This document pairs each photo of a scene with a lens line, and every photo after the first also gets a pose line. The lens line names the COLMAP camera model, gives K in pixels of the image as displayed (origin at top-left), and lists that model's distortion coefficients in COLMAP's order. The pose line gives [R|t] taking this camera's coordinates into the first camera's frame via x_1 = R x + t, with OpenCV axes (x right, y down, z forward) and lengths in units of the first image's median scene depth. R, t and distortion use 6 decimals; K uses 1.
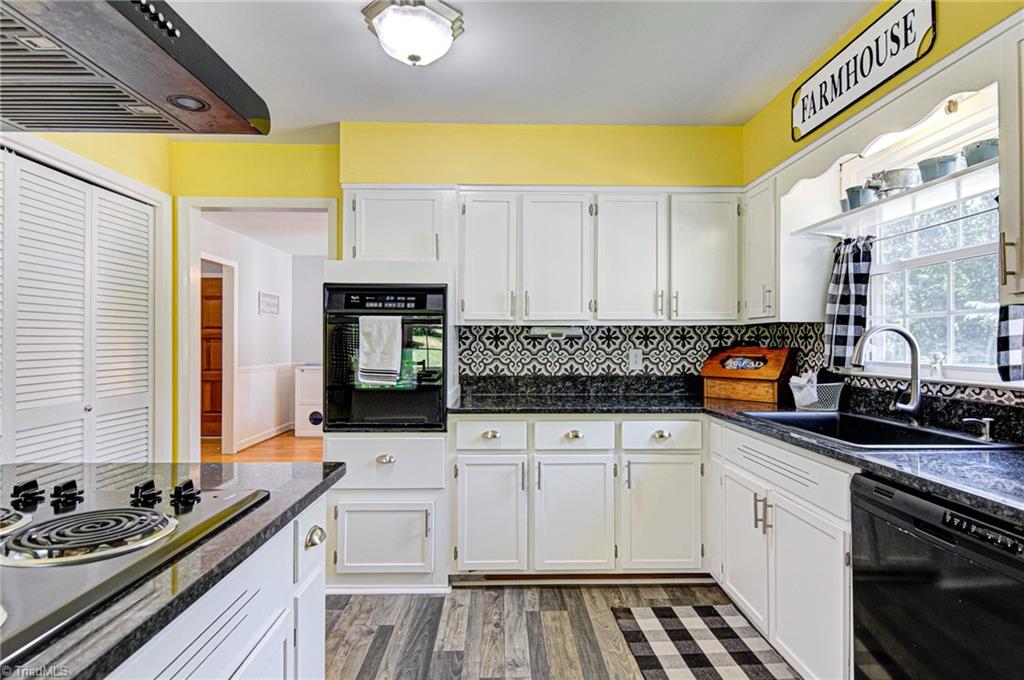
lens RADIAL K [[535.1, 0, 513.6], [0, 535.1, 342.1], [0, 0, 1]] dist [0.024523, -0.021564]
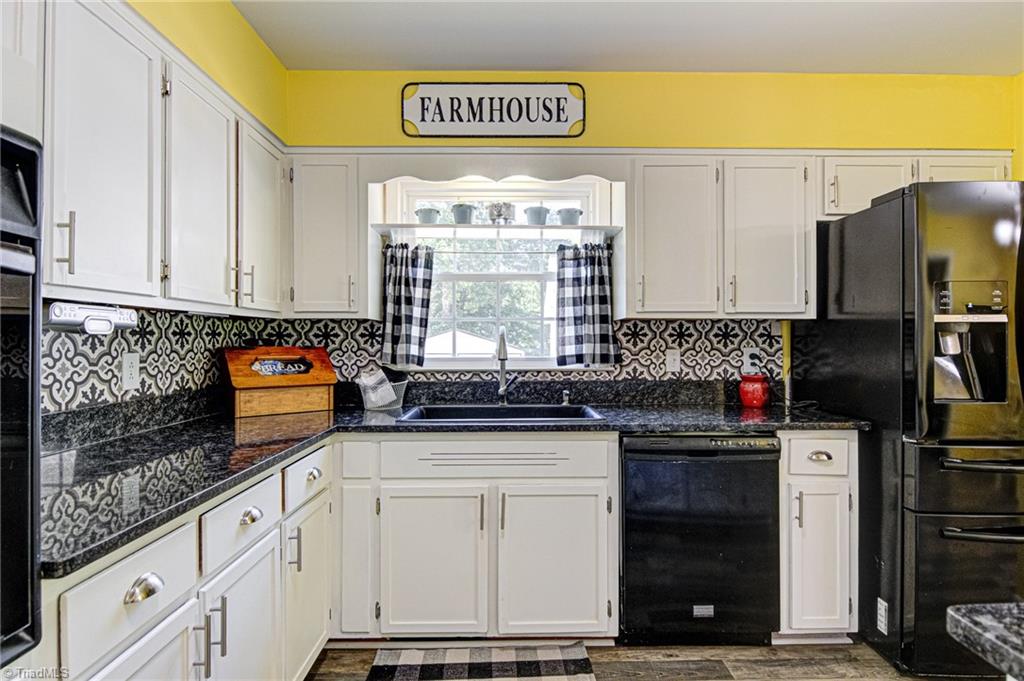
lens RADIAL K [[535.1, 0, 513.6], [0, 535.1, 342.6], [0, 0, 1]] dist [0.024523, -0.021564]
pose [[0.009739, -0.002419, 0.999950, -0.418254], [0.000655, 0.999997, 0.002413, 0.001621], [-0.999952, 0.000631, 0.009741, 0.741993]]
